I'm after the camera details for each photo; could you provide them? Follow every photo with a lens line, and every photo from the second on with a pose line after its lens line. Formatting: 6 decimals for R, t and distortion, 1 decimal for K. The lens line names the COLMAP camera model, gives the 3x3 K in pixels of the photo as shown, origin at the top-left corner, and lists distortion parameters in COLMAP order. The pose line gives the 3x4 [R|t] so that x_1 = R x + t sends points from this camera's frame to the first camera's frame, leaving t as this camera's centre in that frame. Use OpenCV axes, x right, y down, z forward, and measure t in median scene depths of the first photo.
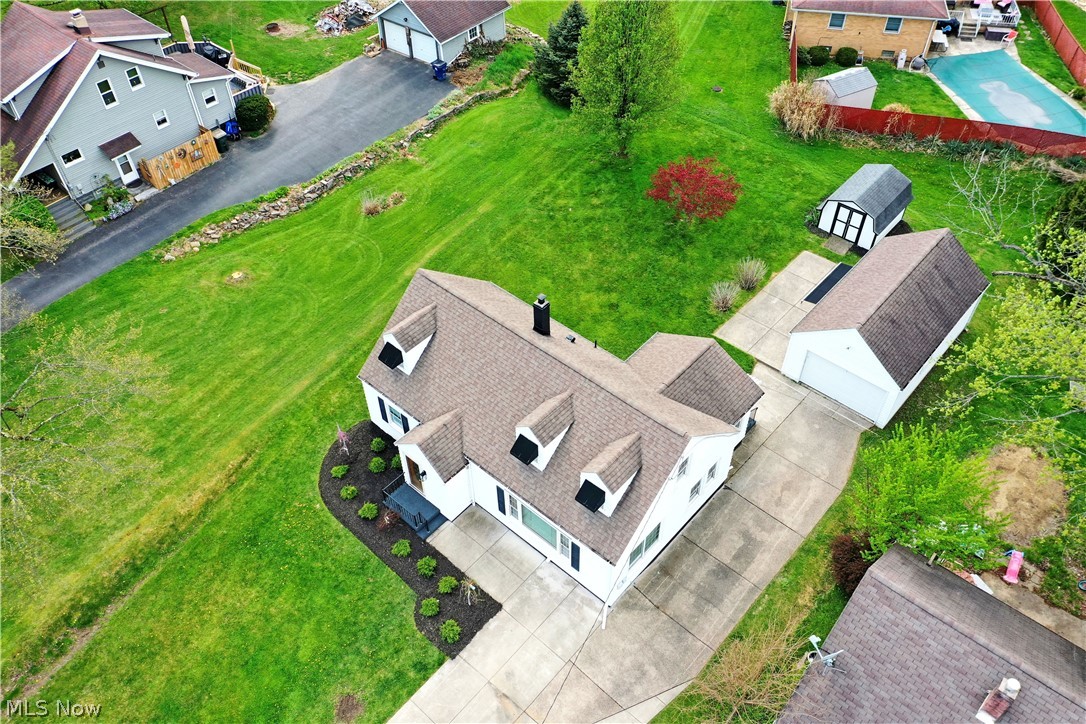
lens RADIAL K [[865.1, 0, 541.6], [0, 865.1, 358.4], [0, 0, 1]] dist [0.020289, 0.002254]
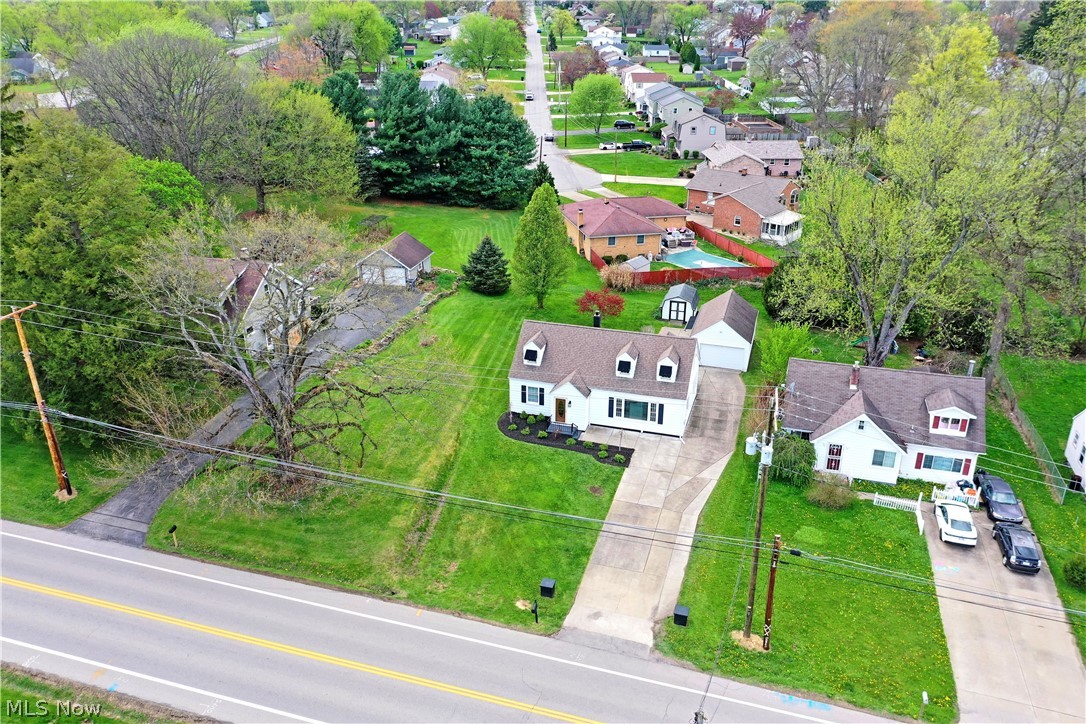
lens RADIAL K [[865.1, 0, 541.6], [0, 865.1, 358.4], [0, 0, 1]] dist [0.020289, 0.002254]
pose [[0.906694, -0.147231, 0.395258, -0.657360], [0.290486, 0.897409, -0.332076, 0.465657], [-0.305816, 0.415909, 0.856444, -0.460938]]
